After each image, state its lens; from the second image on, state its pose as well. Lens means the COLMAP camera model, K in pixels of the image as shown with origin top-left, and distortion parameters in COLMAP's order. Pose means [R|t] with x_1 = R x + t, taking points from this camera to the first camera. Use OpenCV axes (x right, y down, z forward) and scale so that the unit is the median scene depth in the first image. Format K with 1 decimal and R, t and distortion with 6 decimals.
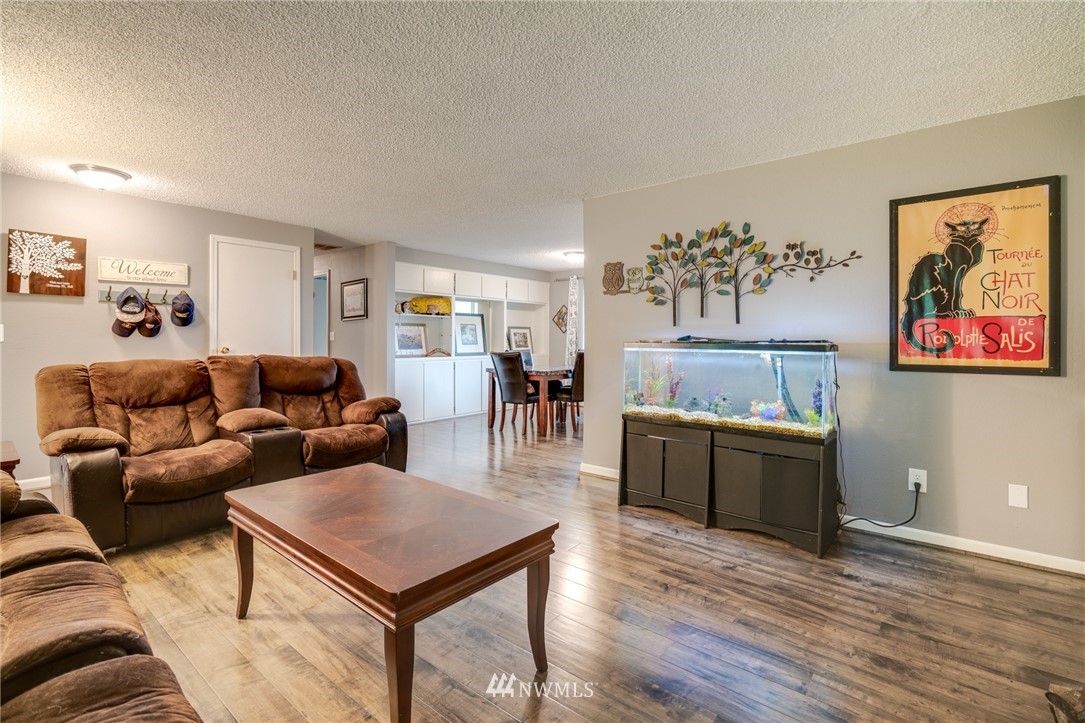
lens RADIAL K [[493.4, 0, 538.5], [0, 493.4, 341.9], [0, 0, 1]] dist [-0.009161, 0.003641]
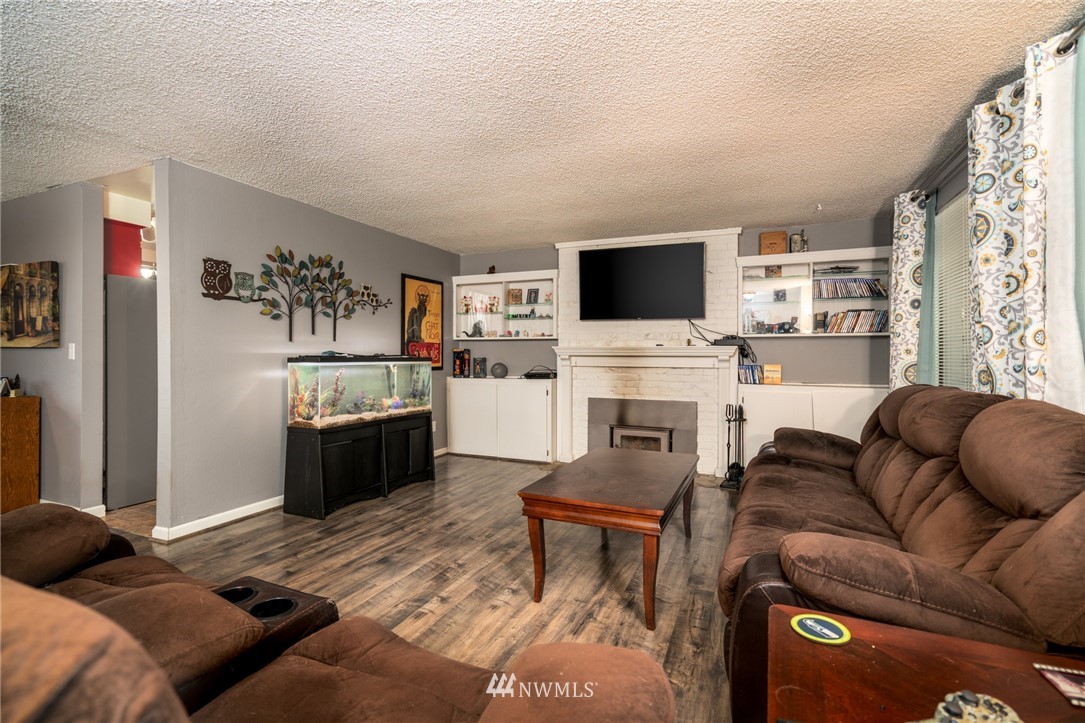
lens RADIAL K [[493.4, 0, 539.4], [0, 493.4, 365.2], [0, 0, 1]] dist [-0.009161, 0.003641]
pose [[-0.268273, -0.027465, 0.962951, -0.898274], [0.001416, 0.999581, 0.028905, -0.012643], [-0.963342, 0.009118, -0.268122, 0.827893]]
